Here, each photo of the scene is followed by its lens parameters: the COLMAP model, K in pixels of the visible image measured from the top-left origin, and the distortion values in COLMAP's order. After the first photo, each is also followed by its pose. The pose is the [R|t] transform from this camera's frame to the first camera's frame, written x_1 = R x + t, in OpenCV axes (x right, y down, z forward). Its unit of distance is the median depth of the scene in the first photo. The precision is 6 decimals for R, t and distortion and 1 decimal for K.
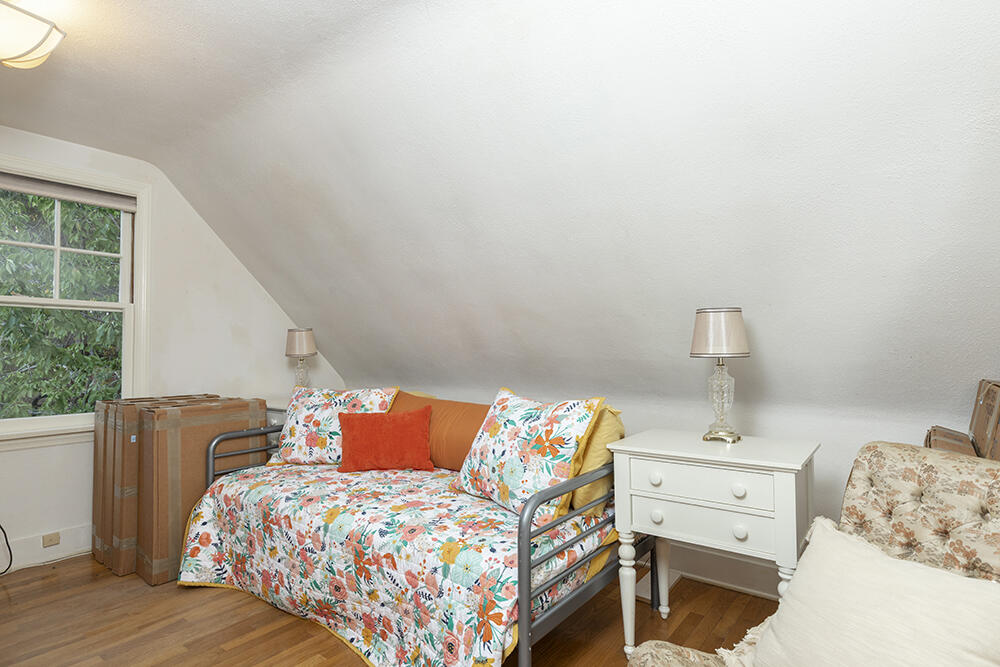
lens RADIAL K [[560.7, 0, 500.6], [0, 560.7, 334.5], [0, 0, 1]] dist [-0.001138, -0.000541]
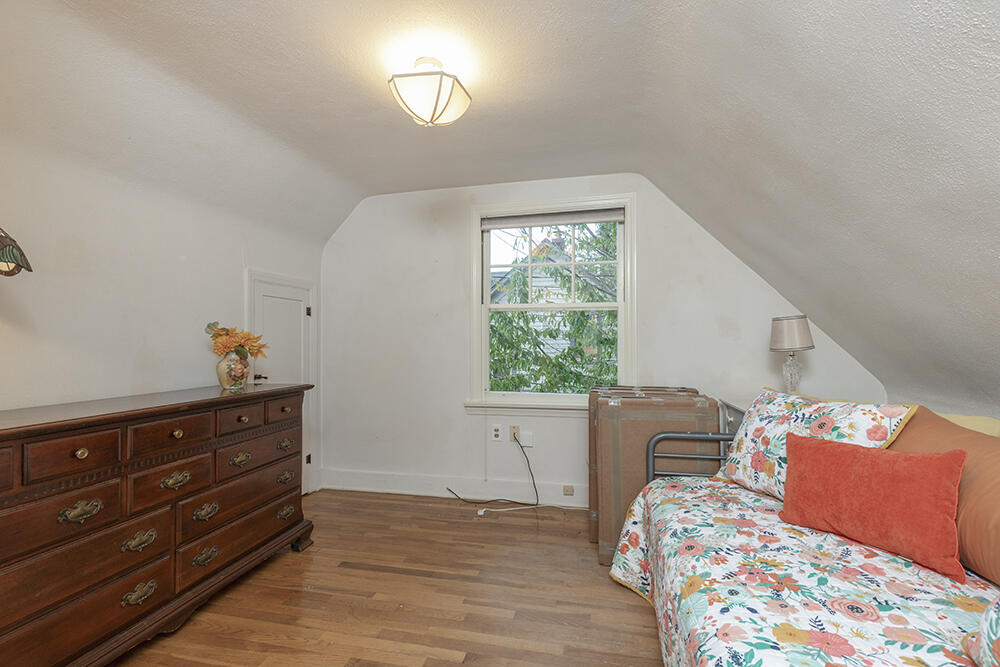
lens RADIAL K [[450.9, 0, 500.8], [0, 450.9, 334.5], [0, 0, 1]] dist [0.002943, 0.000262]
pose [[0.408594, -0.013868, -0.912611, 0.085264], [0.020666, 0.999769, -0.005940, 0.012860], [0.912482, -0.016433, 0.408786, 0.453119]]
